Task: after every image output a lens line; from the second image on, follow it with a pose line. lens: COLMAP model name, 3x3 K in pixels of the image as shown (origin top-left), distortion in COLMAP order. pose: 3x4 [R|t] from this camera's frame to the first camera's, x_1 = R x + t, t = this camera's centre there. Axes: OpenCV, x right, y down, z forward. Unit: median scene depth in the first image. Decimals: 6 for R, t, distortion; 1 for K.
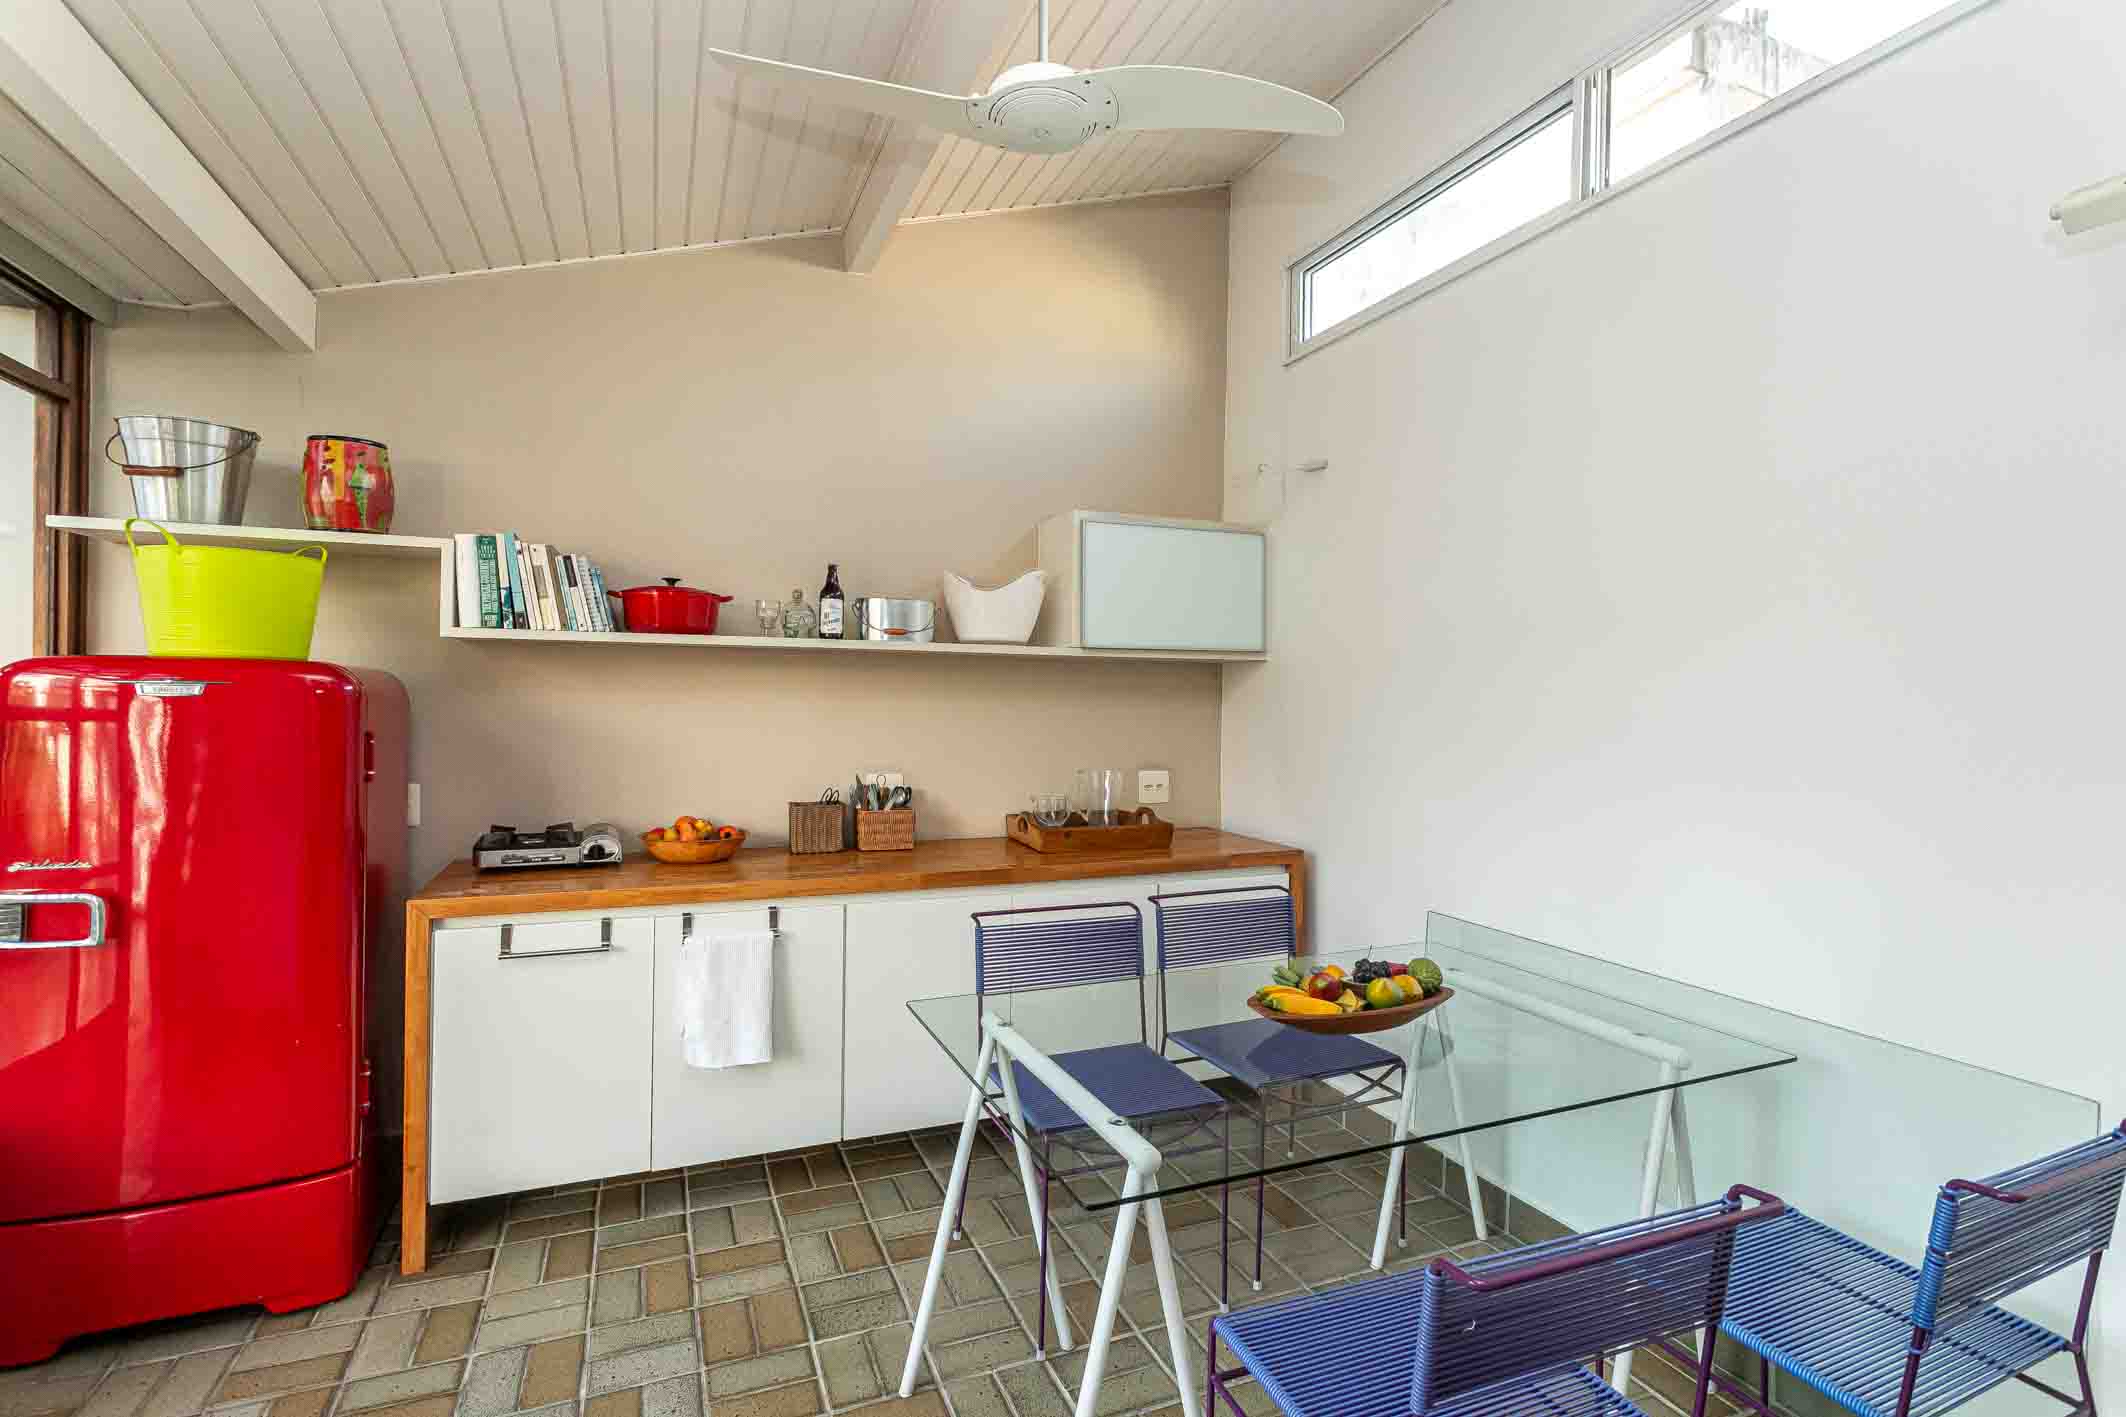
lens RADIAL K [[998.1, 0, 1063.5], [0, 998.1, 705.5], [0, 0, 1]] dist [-0.000565, 0.000787]
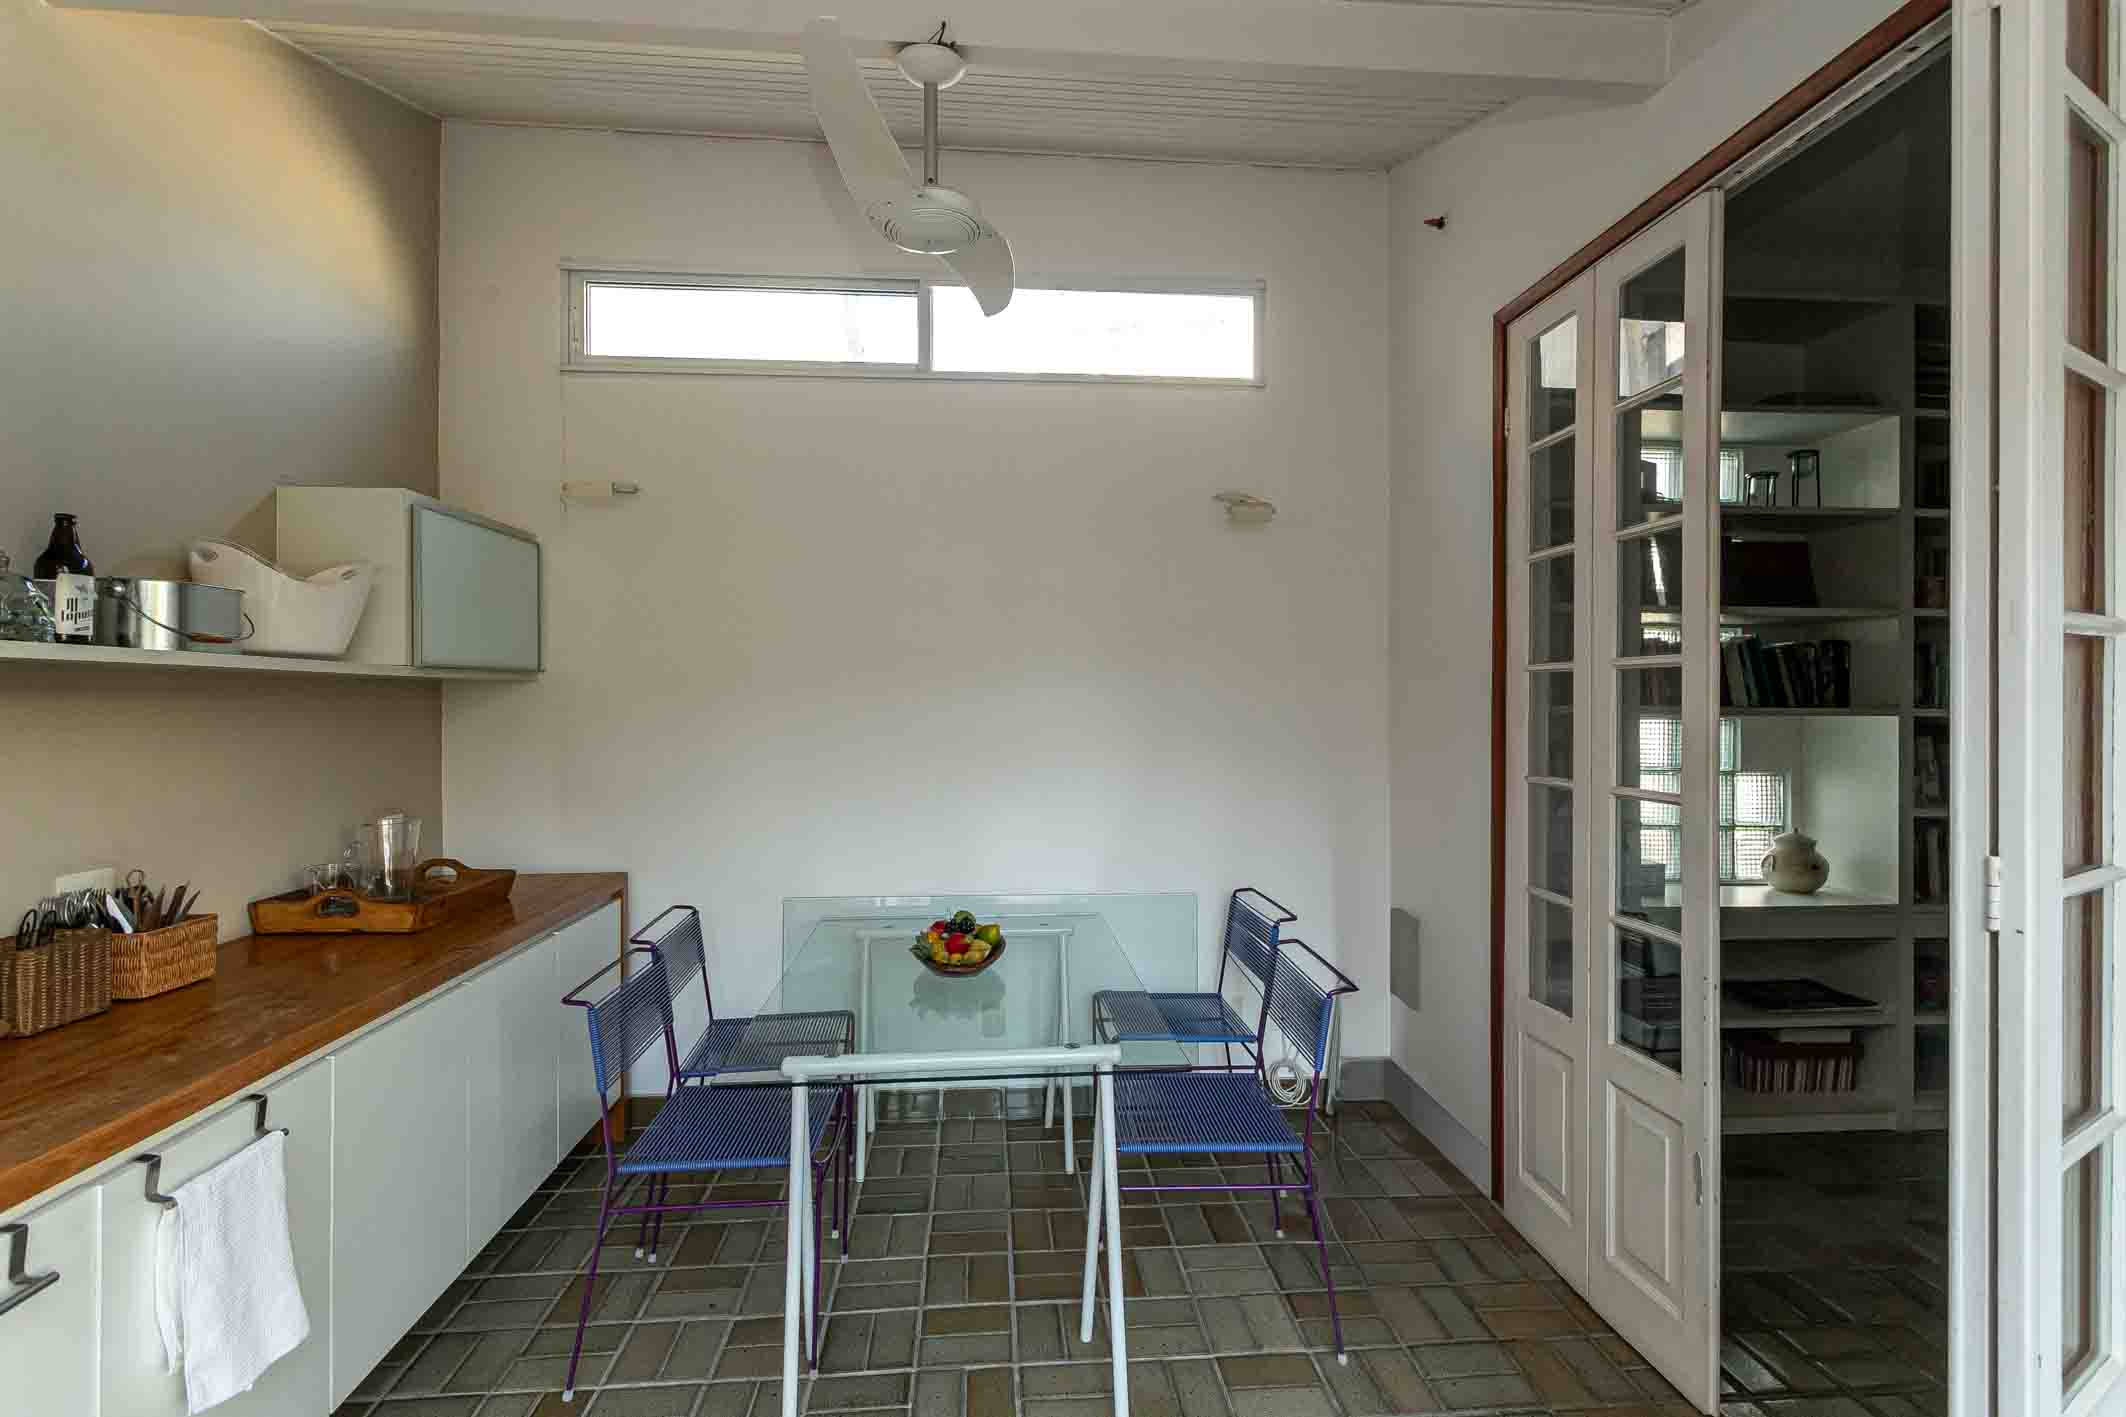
lens RADIAL K [[998.1, 0, 1065.5], [0, 998.1, 700.4], [0, 0, 1]] dist [-0.000565, 0.000787]
pose [[0.302308, -0.010568, 0.953152, -0.600034], [0.012732, 0.999894, 0.007048, -0.031101], [-0.953125, 0.010005, 0.302411, 0.286403]]
